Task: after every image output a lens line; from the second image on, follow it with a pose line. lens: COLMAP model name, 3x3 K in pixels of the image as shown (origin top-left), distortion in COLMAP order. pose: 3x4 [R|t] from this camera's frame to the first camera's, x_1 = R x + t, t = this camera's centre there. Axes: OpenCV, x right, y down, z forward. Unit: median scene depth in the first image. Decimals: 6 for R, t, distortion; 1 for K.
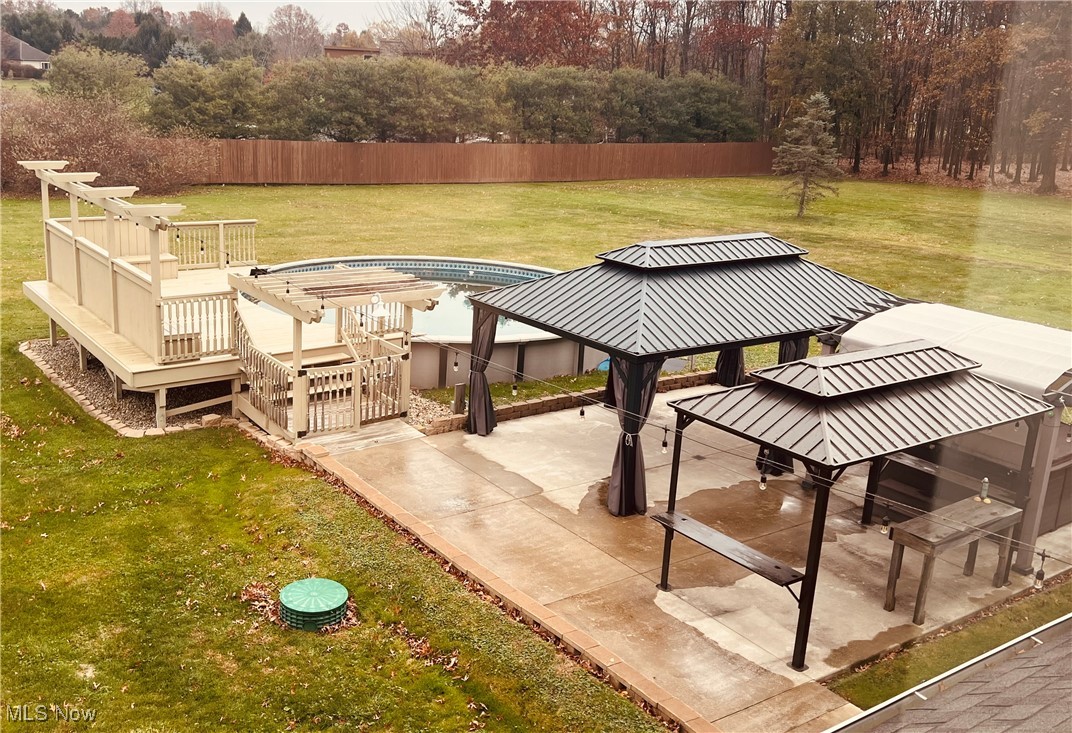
lens RADIAL K [[1100.1, 0, 536.0], [0, 1100.1, 366.5], [0, 0, 1]] dist [0.143133, 0.001543]
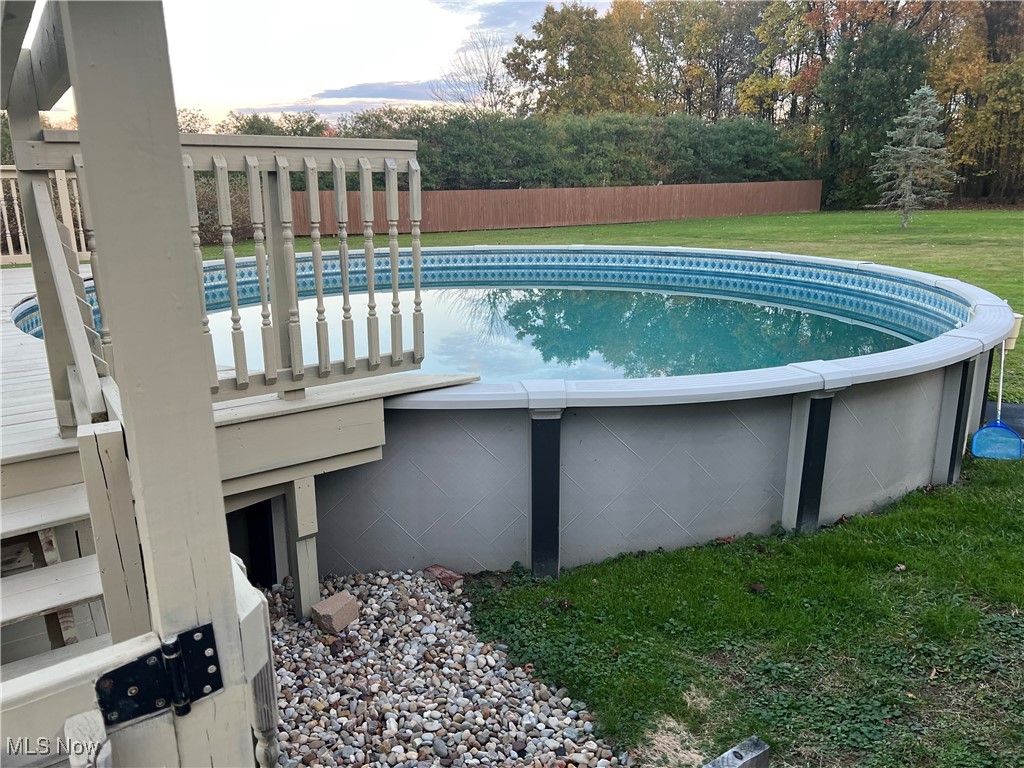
lens RADIAL K [[764.1, 0, 512.0], [0, 764.1, 384.0], [0, 0, 1]] dist [0.006574, -0.000938]
pose [[0.995113, -0.049564, -0.085398, -0.028216], [0.047945, 0.998631, -0.020907, -0.008749], [0.086317, 0.016710, 0.996128, 0.303267]]
